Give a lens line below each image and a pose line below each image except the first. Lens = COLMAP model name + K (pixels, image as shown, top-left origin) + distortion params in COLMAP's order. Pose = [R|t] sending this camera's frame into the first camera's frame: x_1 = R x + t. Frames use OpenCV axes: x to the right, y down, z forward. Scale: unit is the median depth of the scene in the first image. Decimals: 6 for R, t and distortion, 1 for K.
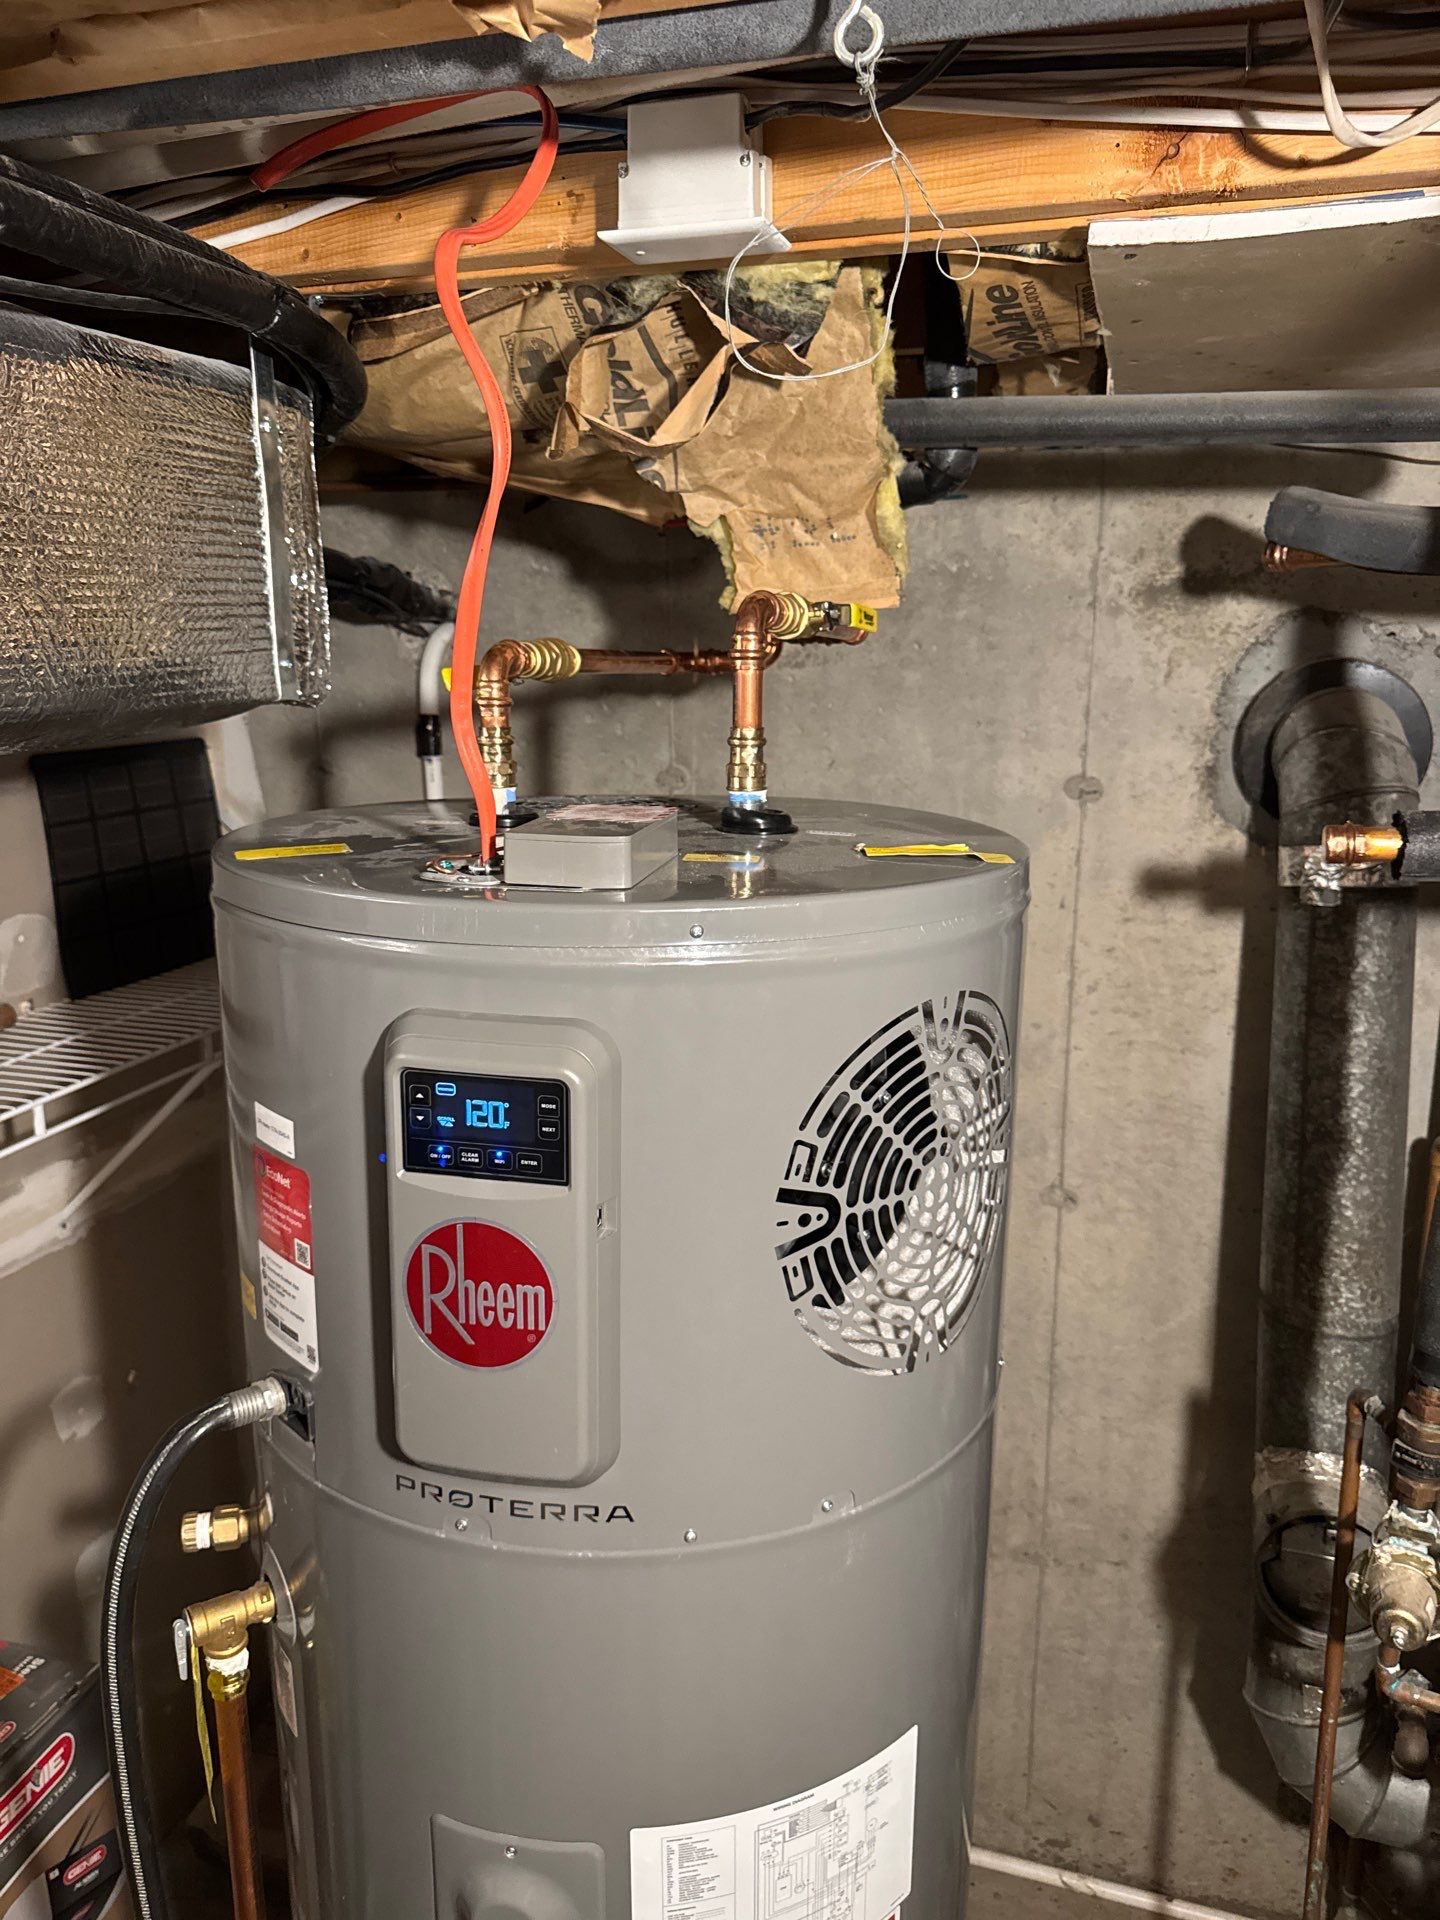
lens RADIAL K [[1414.2, 0, 720.0], [0, 1414.2, 960.0], [0, 0, 1]] dist [0.009199, 0.003946]
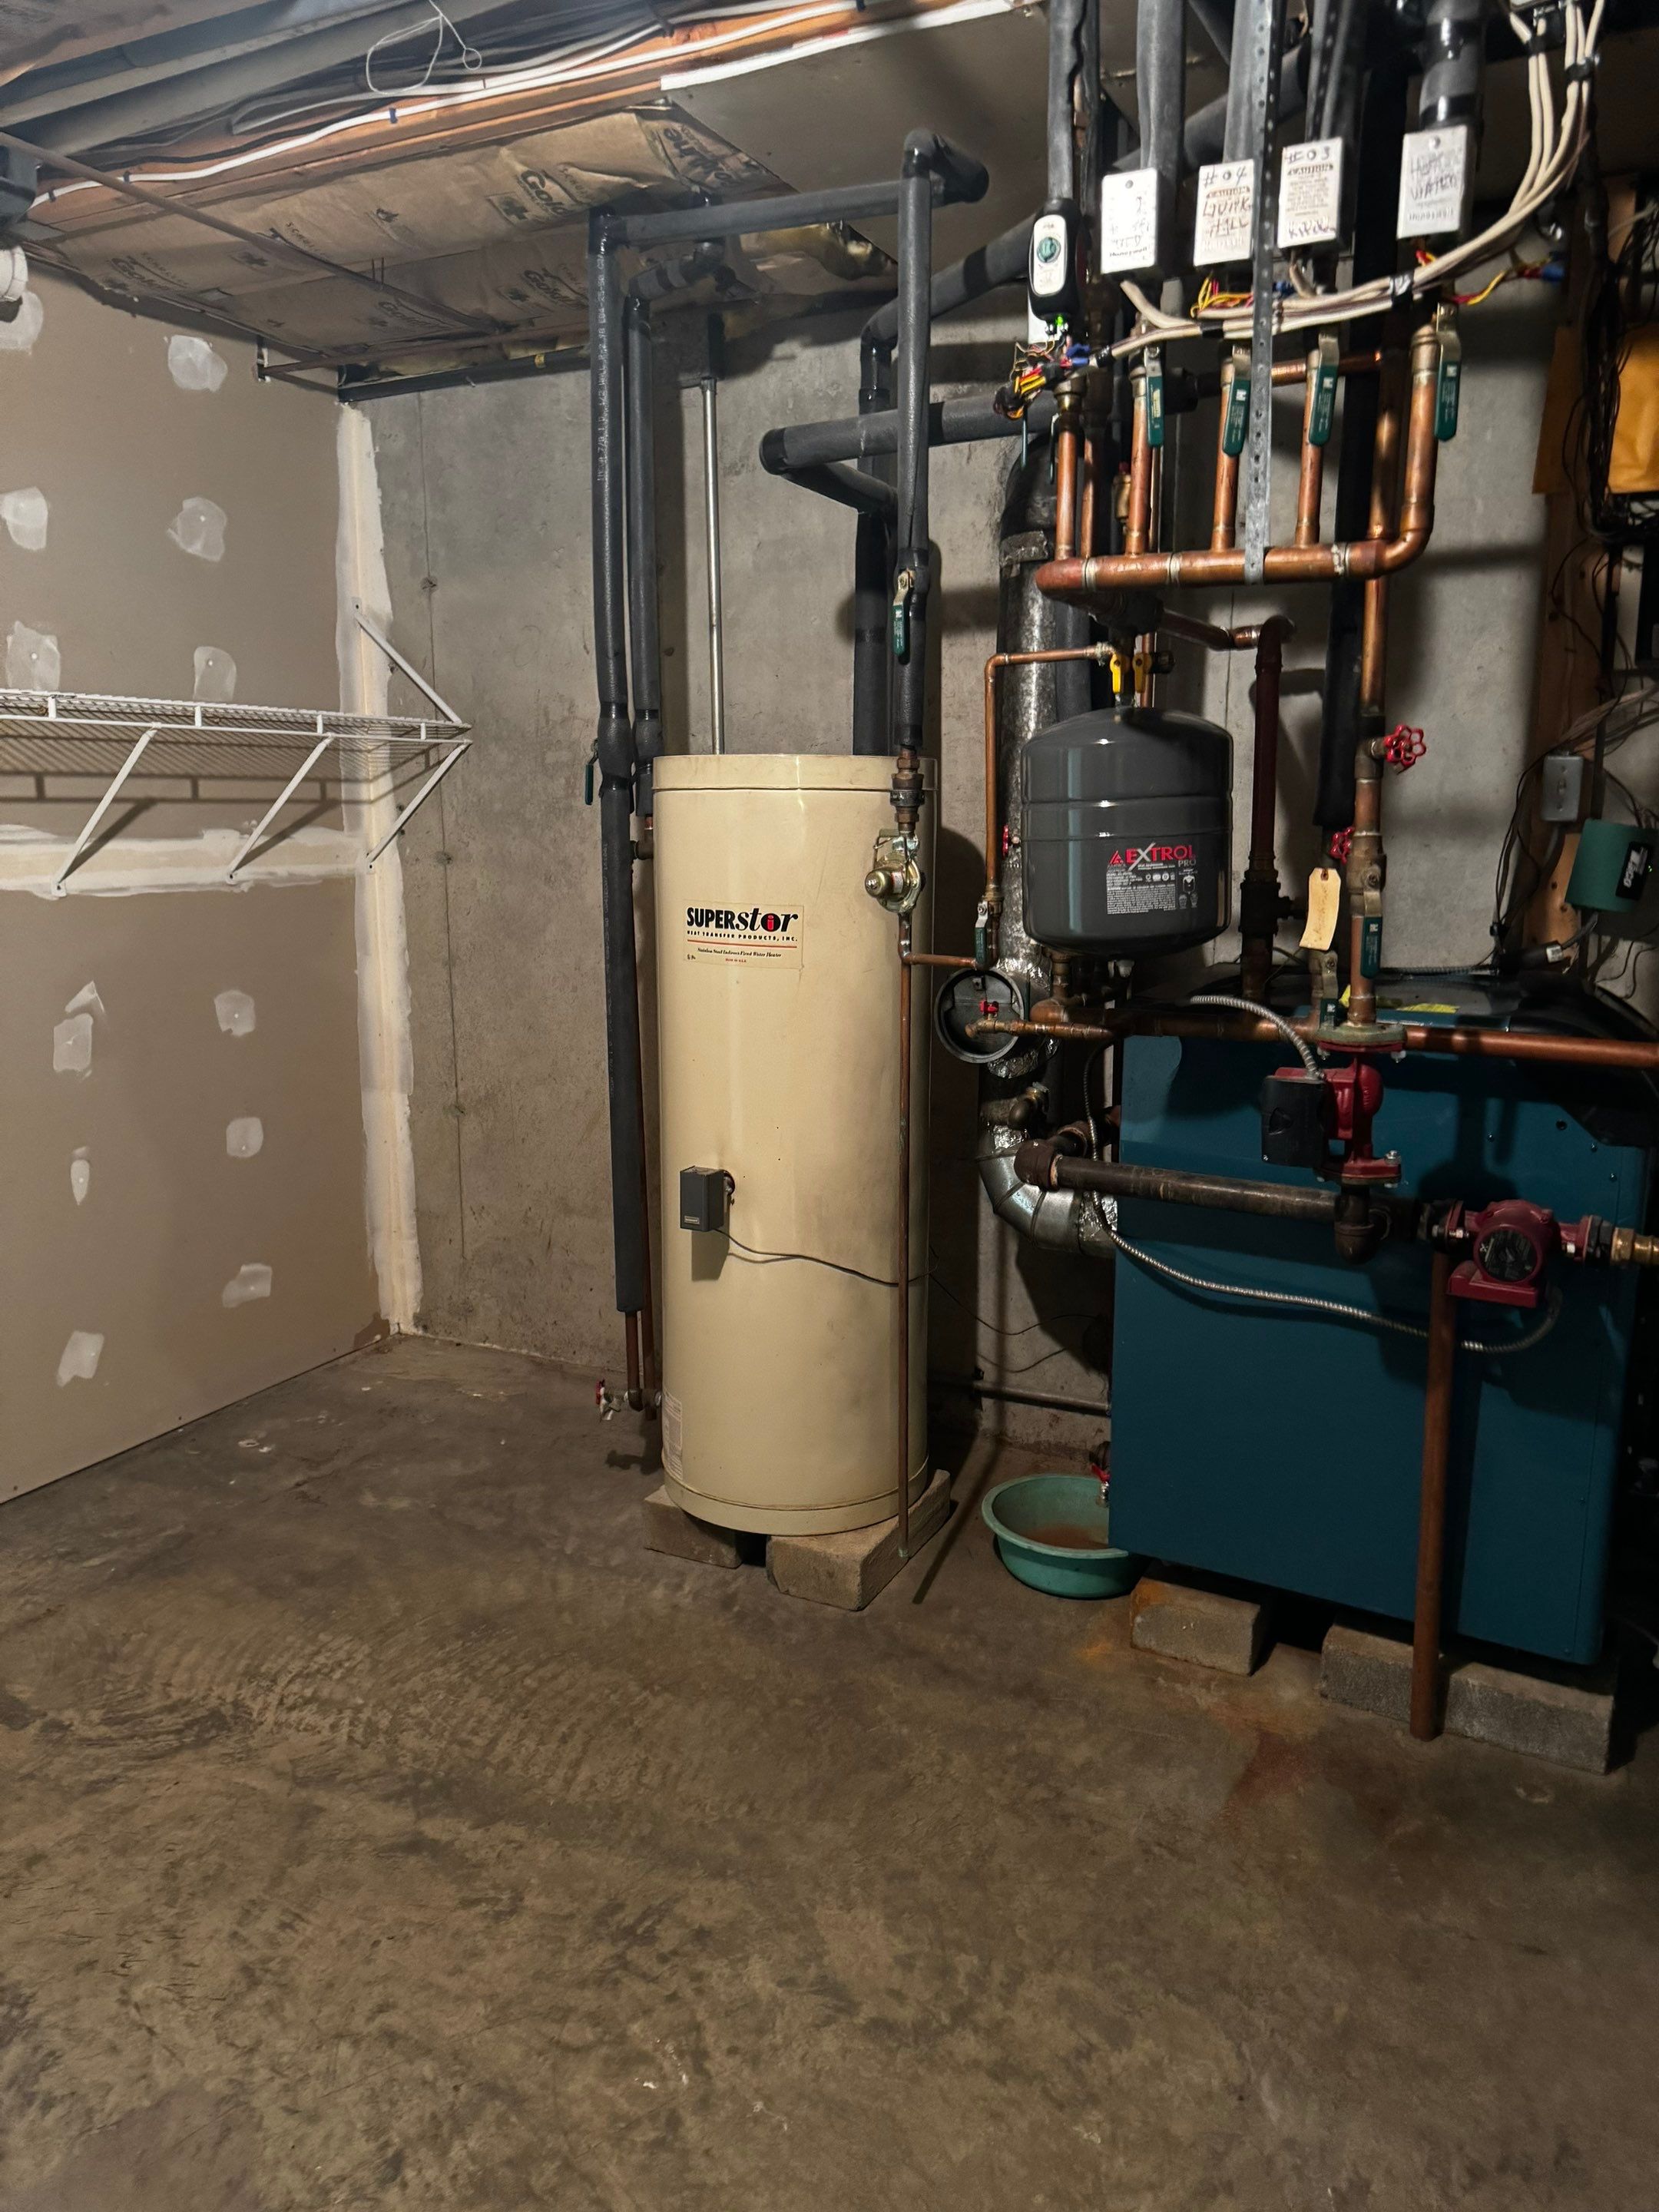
lens RADIAL K [[1629.3, 0, 829.5], [0, 1629.3, 1106.0], [0, 0, 1]] dist [0.009199, 0.003946]
pose [[0.986273, 0.038123, -0.160663, 0.514479], [-0.043907, 0.998503, -0.032604, 0.555502], [0.159180, 0.039210, 0.986471, -0.662290]]
